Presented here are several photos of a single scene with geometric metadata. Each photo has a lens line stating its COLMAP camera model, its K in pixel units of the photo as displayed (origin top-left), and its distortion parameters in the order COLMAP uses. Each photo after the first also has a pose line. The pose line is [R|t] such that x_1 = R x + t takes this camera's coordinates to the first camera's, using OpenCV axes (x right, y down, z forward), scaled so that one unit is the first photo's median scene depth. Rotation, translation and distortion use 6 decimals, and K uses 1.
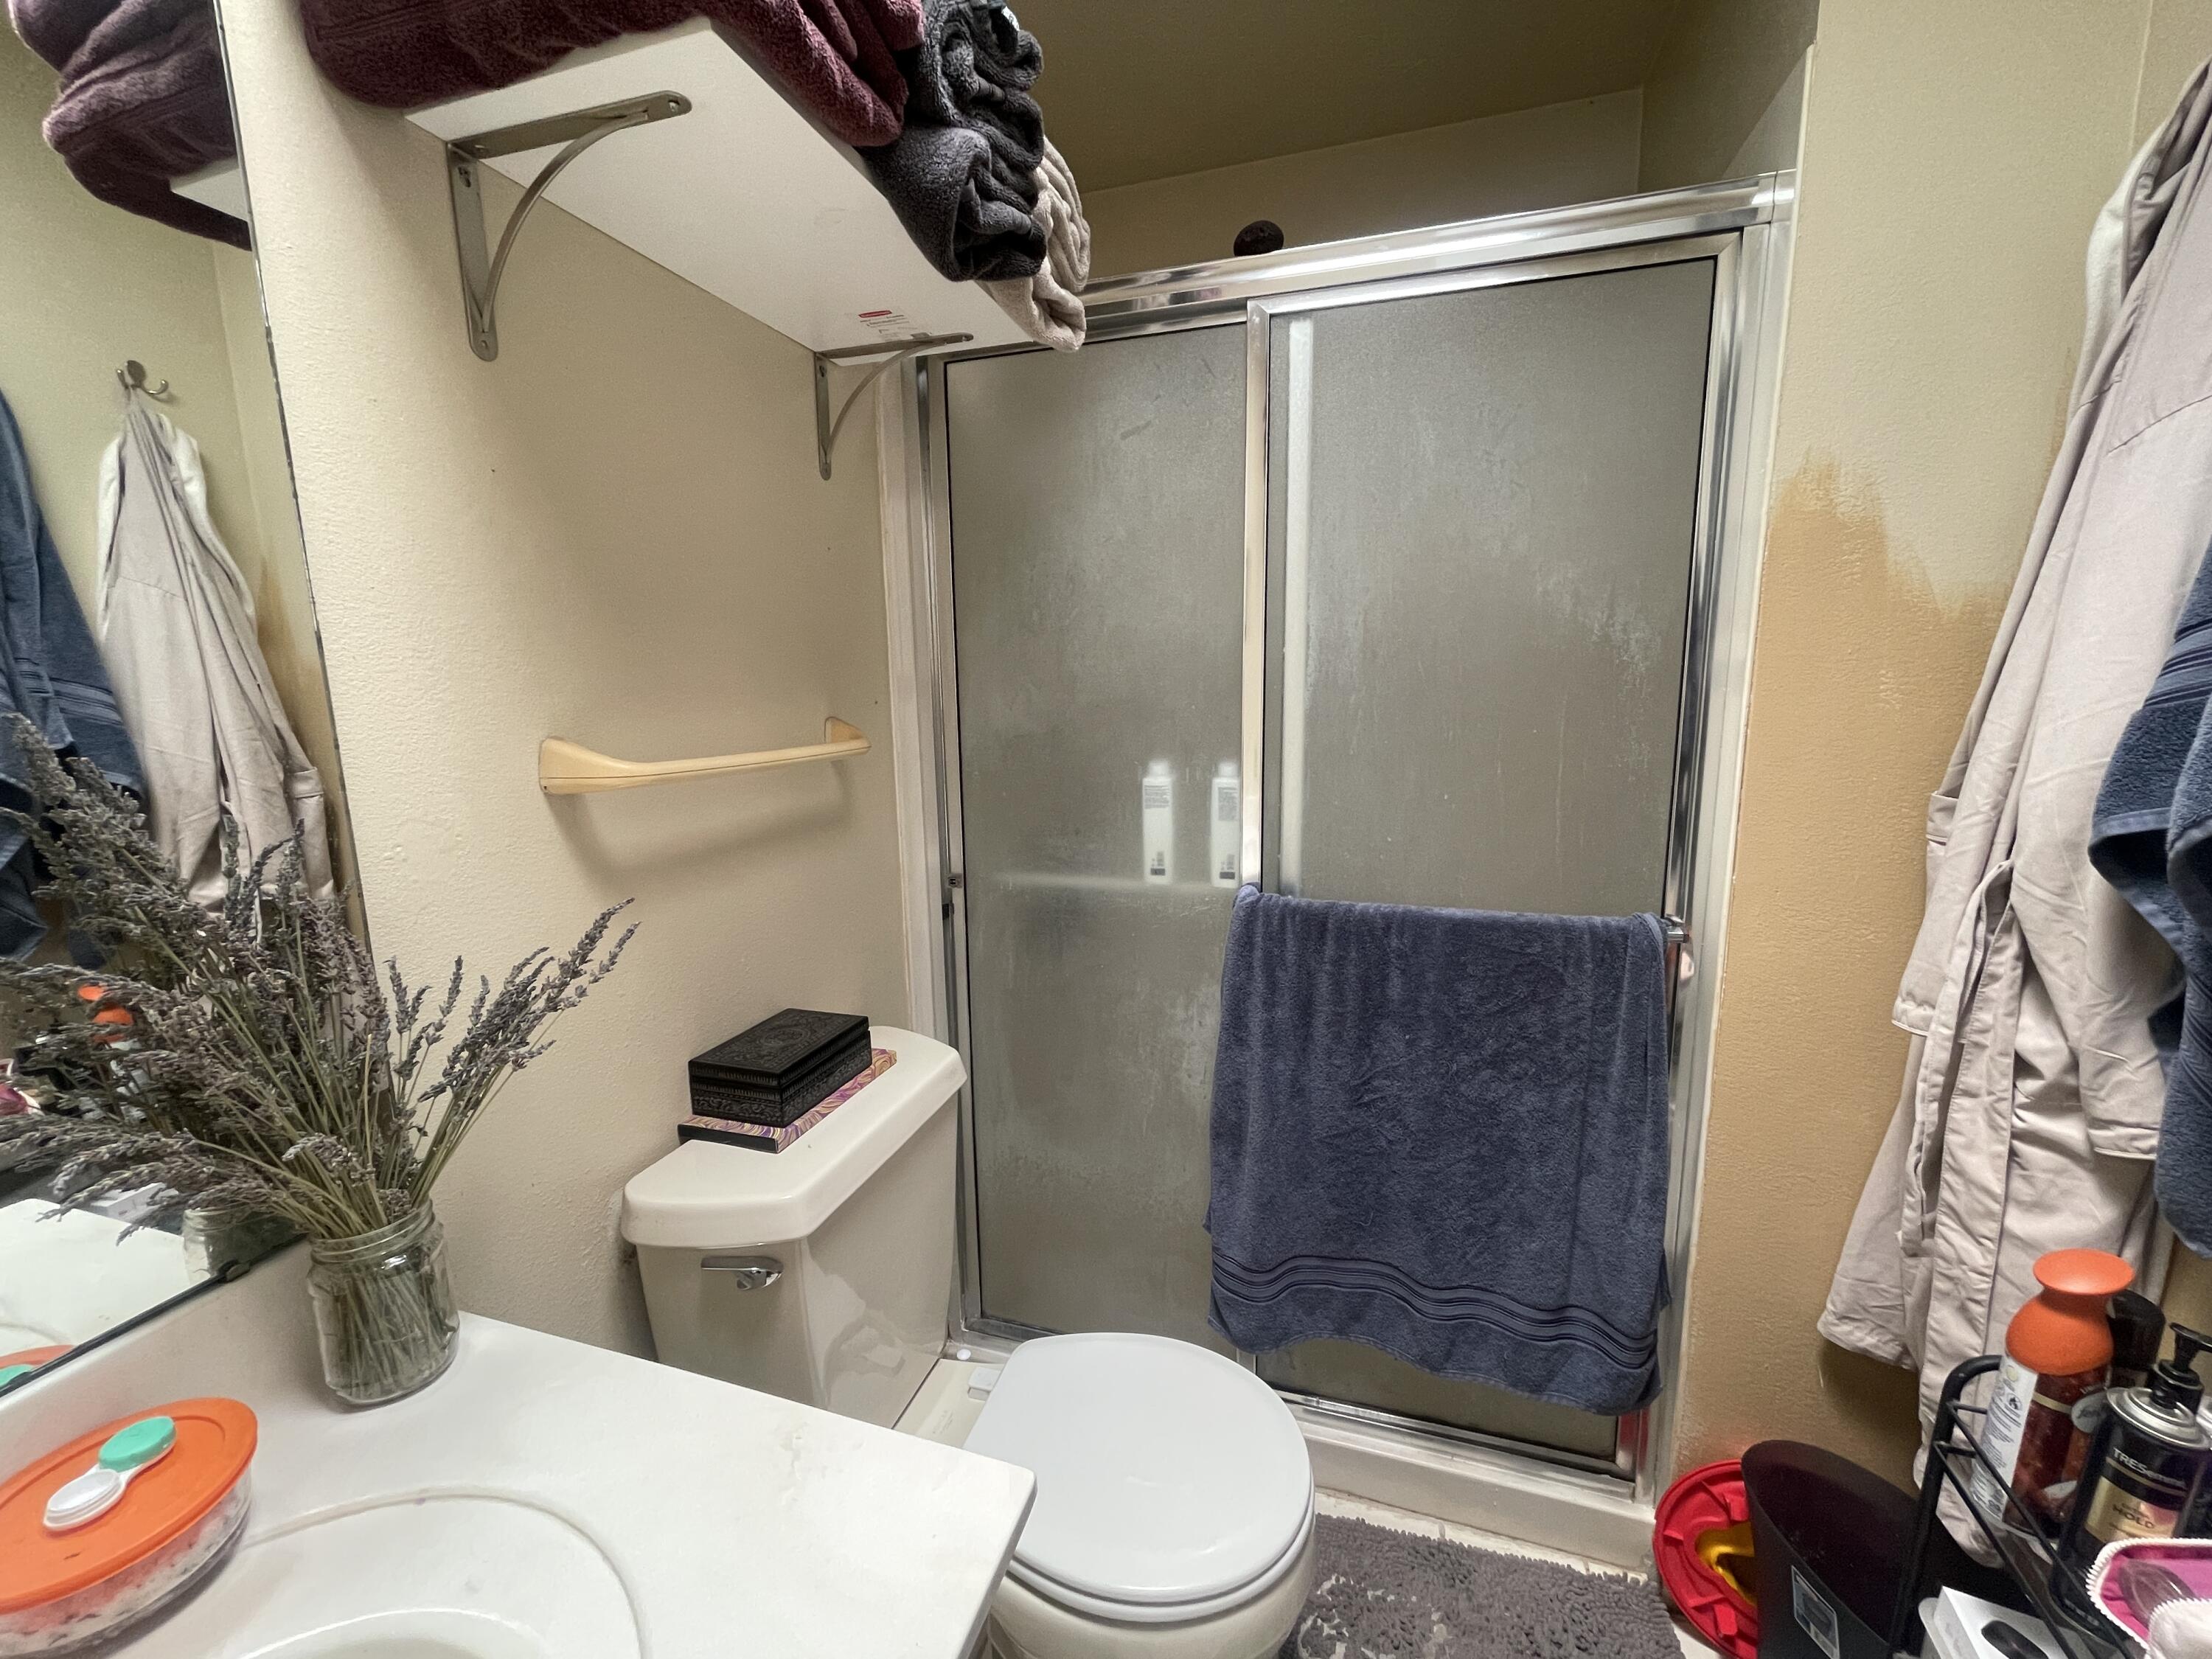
lens RADIAL K [[901.3, 0, 1097.7], [0, 901.3, 820.5], [0, 0, 1]] dist [0.000545, 0.000774]
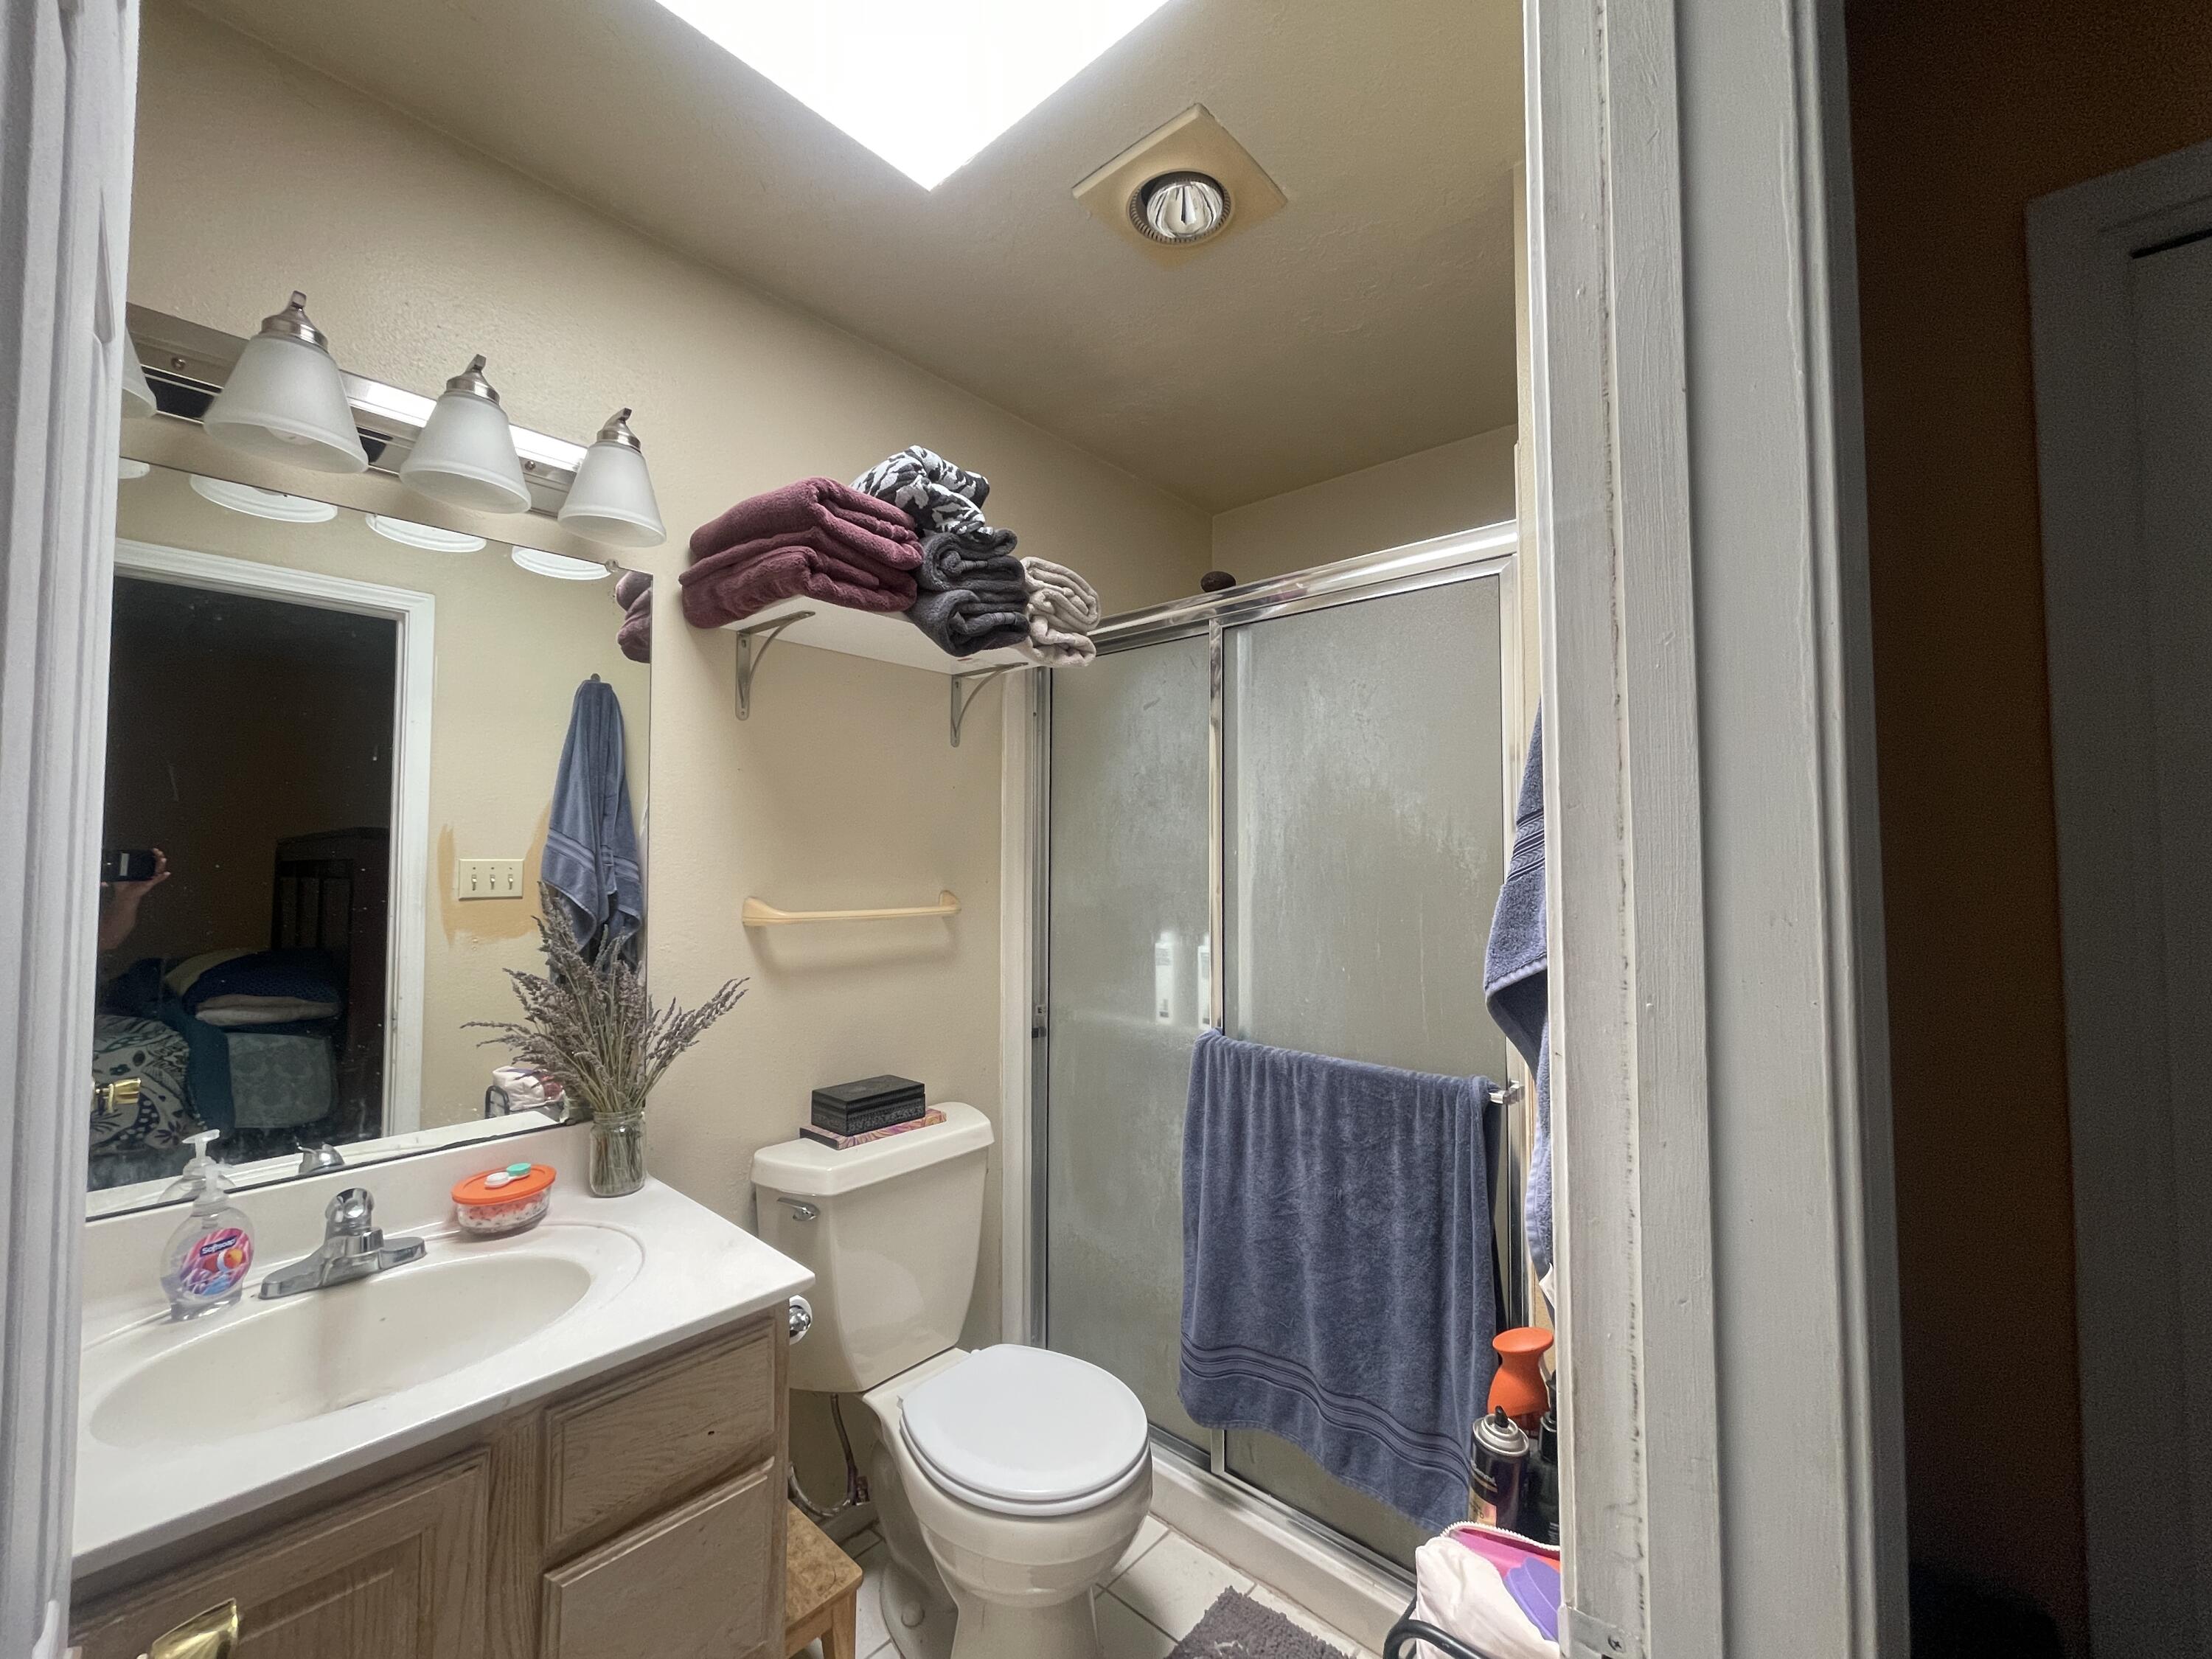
lens RADIAL K [[901.3, 0, 1097.7], [0, 901.3, 820.5], [0, 0, 1]] dist [0.000545, 0.000774]
pose [[0.912133, 0.001533, -0.409891, 0.635067], [-0.080344, 0.981263, -0.175120, 0.019637], [0.401943, 0.192665, 0.895166, -0.347772]]
